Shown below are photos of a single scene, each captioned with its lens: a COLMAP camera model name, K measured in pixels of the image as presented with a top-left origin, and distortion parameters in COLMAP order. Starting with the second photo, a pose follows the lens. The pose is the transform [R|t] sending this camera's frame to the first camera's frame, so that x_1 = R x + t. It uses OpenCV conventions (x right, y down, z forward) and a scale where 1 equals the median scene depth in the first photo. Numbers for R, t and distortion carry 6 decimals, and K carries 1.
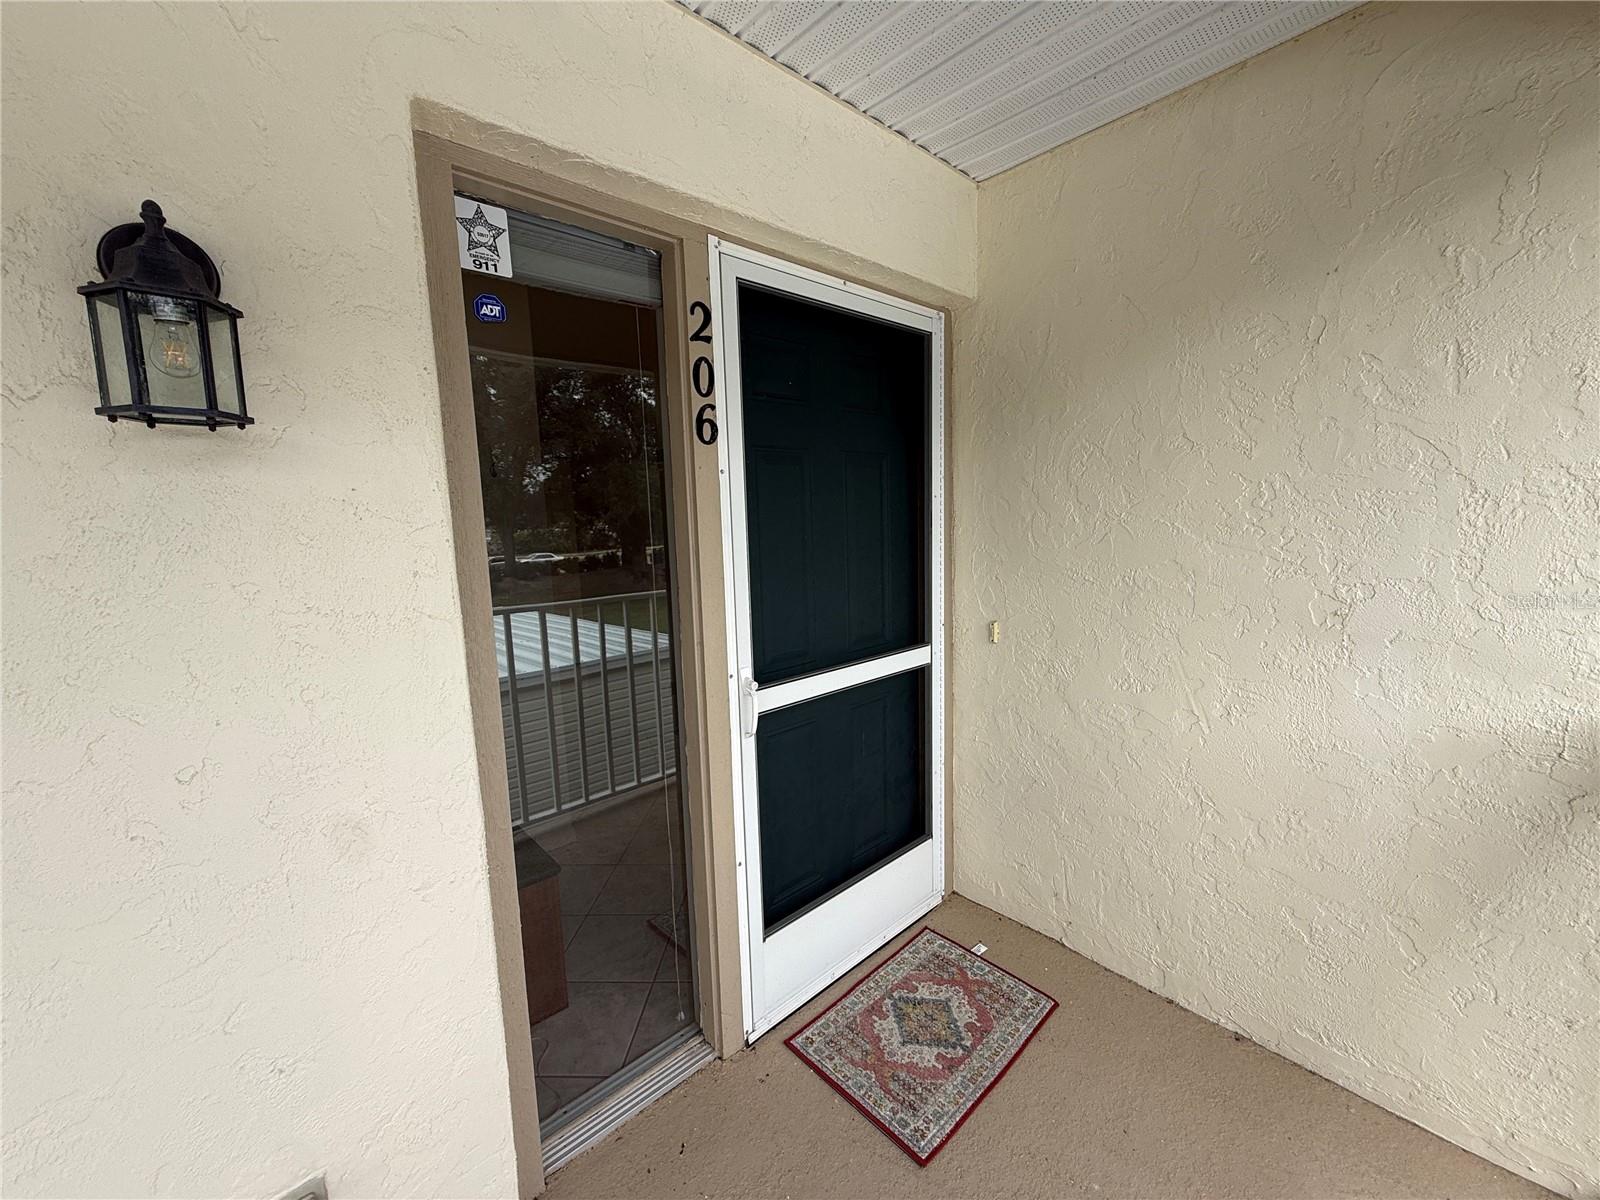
lens RADIAL K [[636.8, 0, 802.6], [0, 636.8, 594.7], [0, 0, 1]] dist [-0.000050, 0.000917]
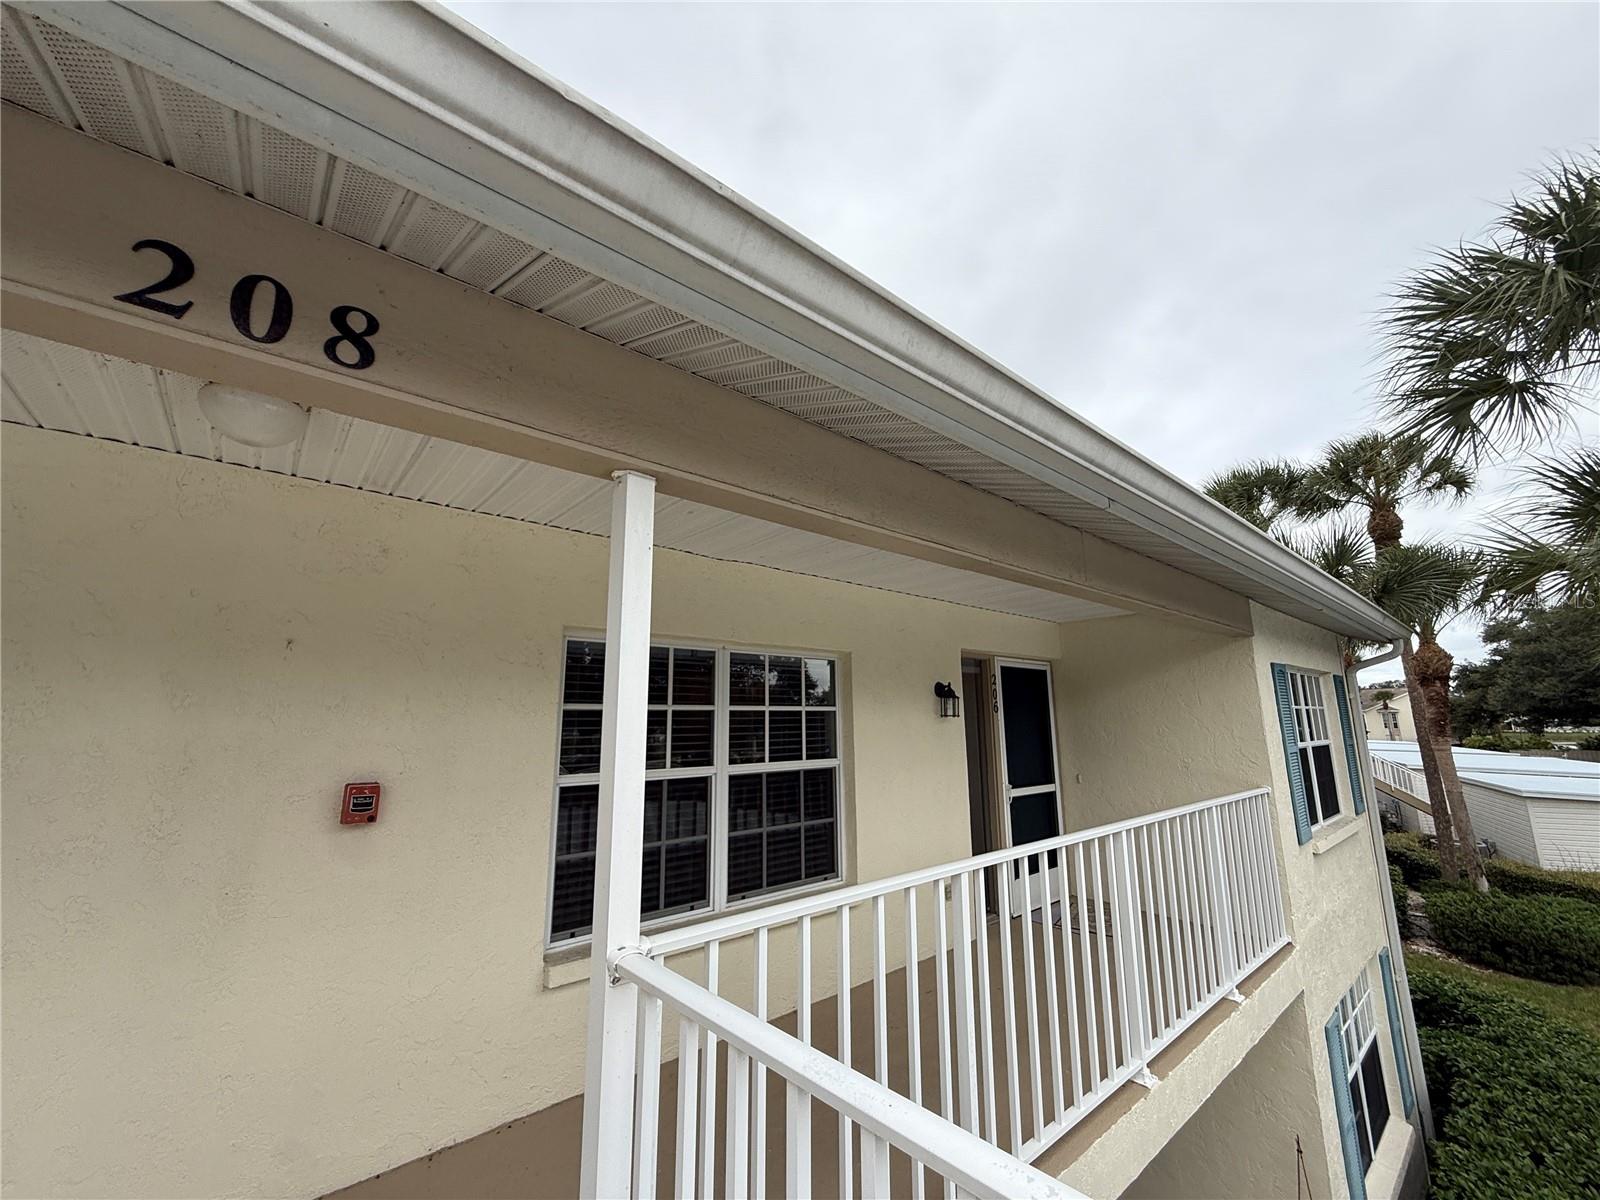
lens RADIAL K [[636.8, 0, 801.5], [0, 636.8, 597.6], [0, 0, 1]] dist [-0.000050, 0.000917]
pose [[0.999078, 0.014592, -0.040387, -1.072576], [-0.026173, 0.952529, -0.303321, 0.248115], [0.034044, 0.304098, 0.952032, -2.533024]]
